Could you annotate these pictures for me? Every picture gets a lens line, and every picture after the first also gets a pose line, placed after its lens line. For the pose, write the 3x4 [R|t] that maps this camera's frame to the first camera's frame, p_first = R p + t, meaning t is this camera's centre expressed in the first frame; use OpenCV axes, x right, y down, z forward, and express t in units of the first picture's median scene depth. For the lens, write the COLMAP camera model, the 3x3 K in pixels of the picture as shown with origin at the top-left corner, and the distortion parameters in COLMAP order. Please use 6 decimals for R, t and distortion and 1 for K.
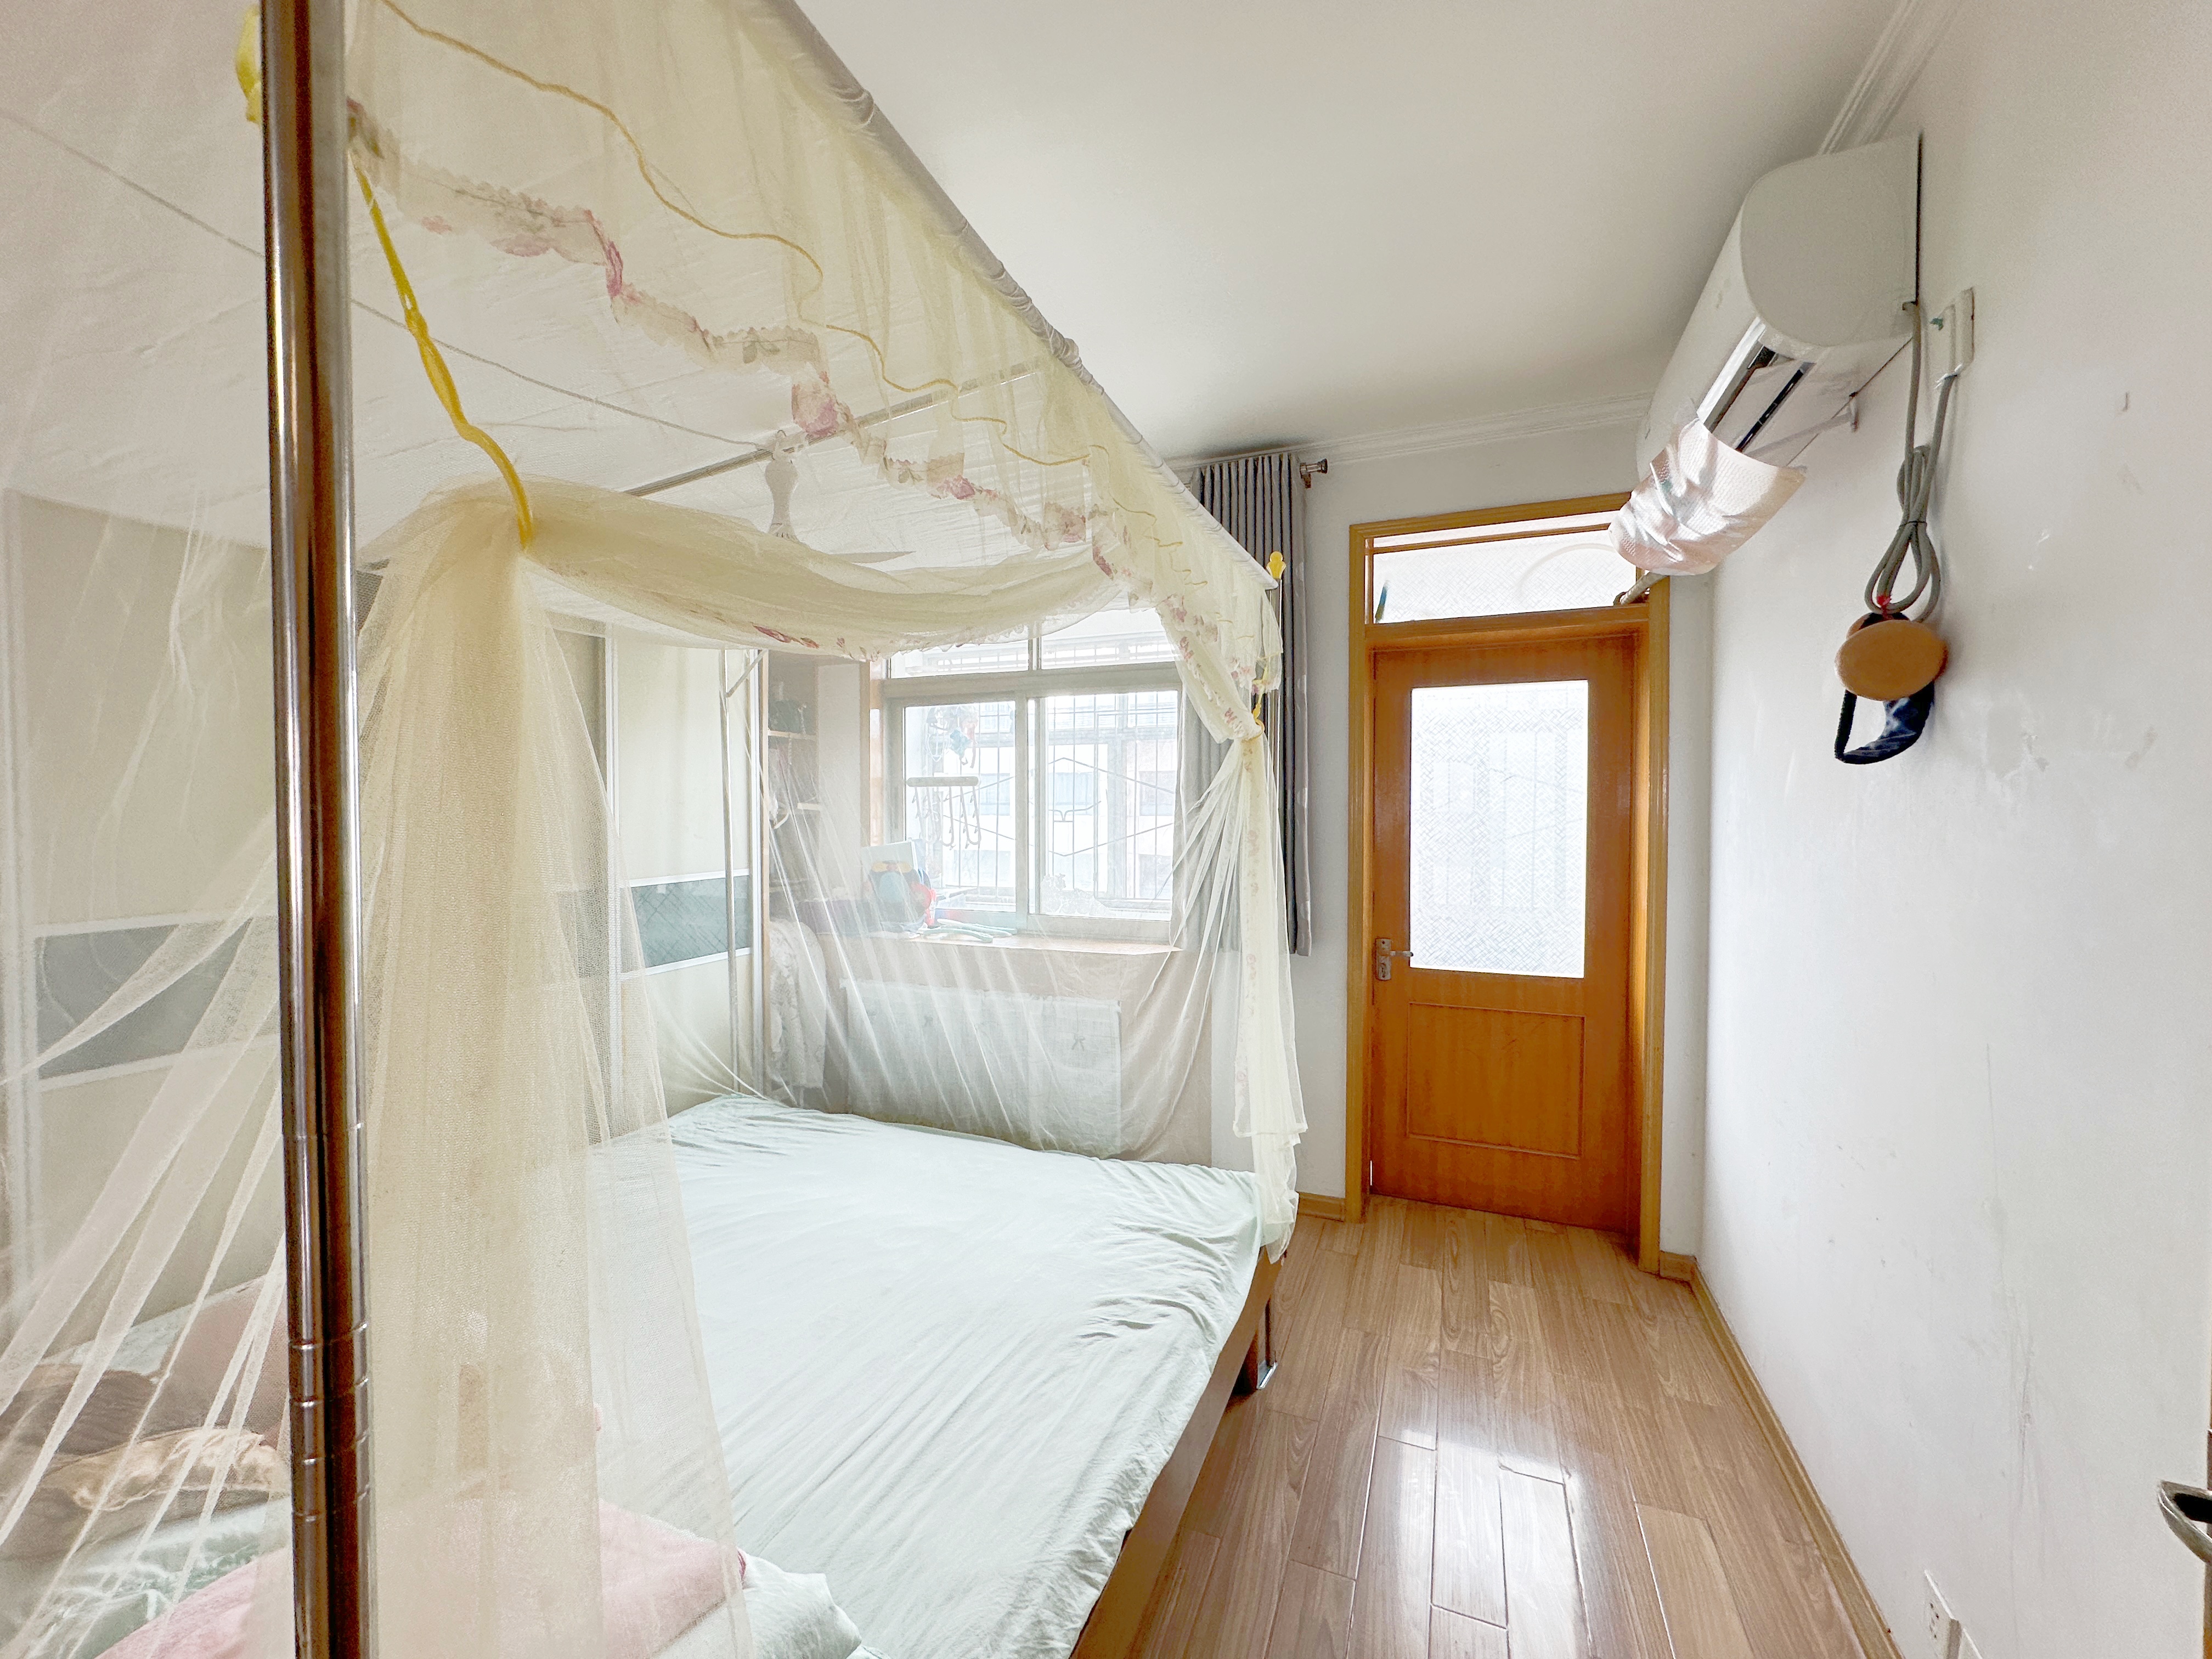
lens RADIAL K [[886.9, 0, 1105.5], [0, 886.9, 826.6], [0, 0, 1]] dist [-0.001744, 0.000076]
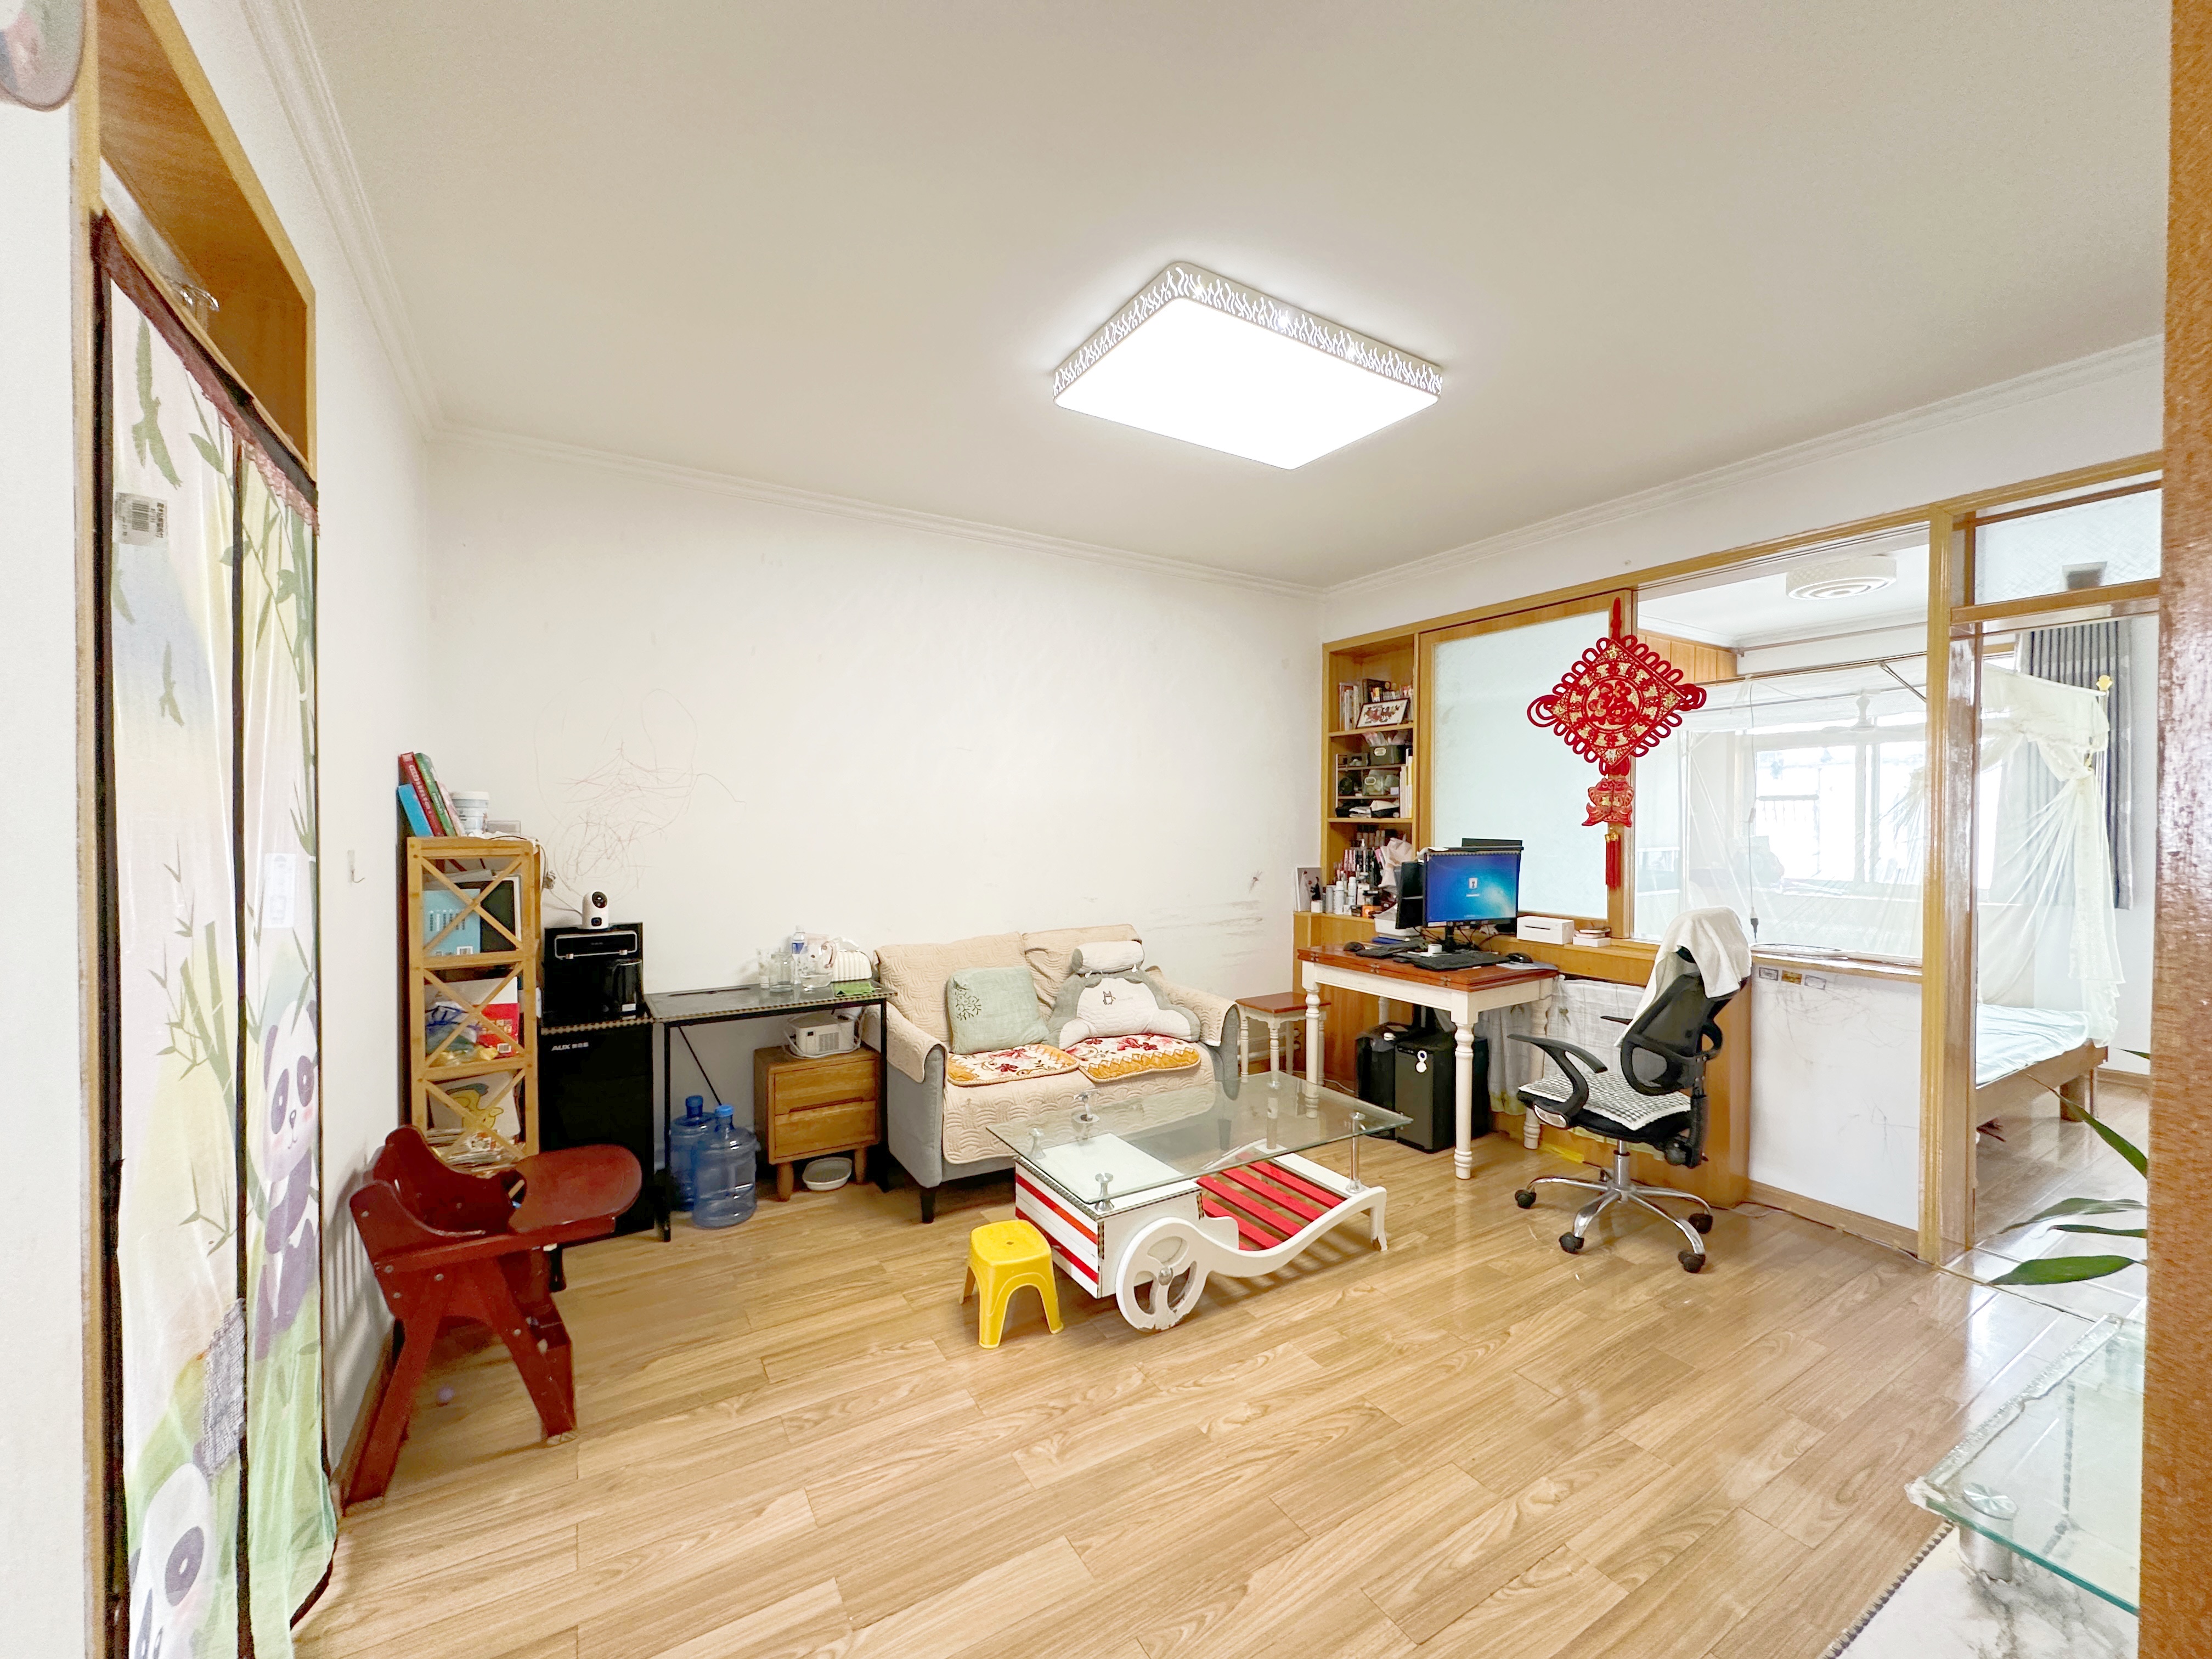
lens RADIAL K [[886.9, 0, 1106.8], [0, 886.9, 824.6], [0, 0, 1]] dist [-0.001744, 0.000076]
pose [[0.799816, 0.008152, -0.600189, -0.361491], [-0.015550, 0.999854, -0.007142, 0.046648], [0.600043, 0.015045, 0.799826, -1.727832]]
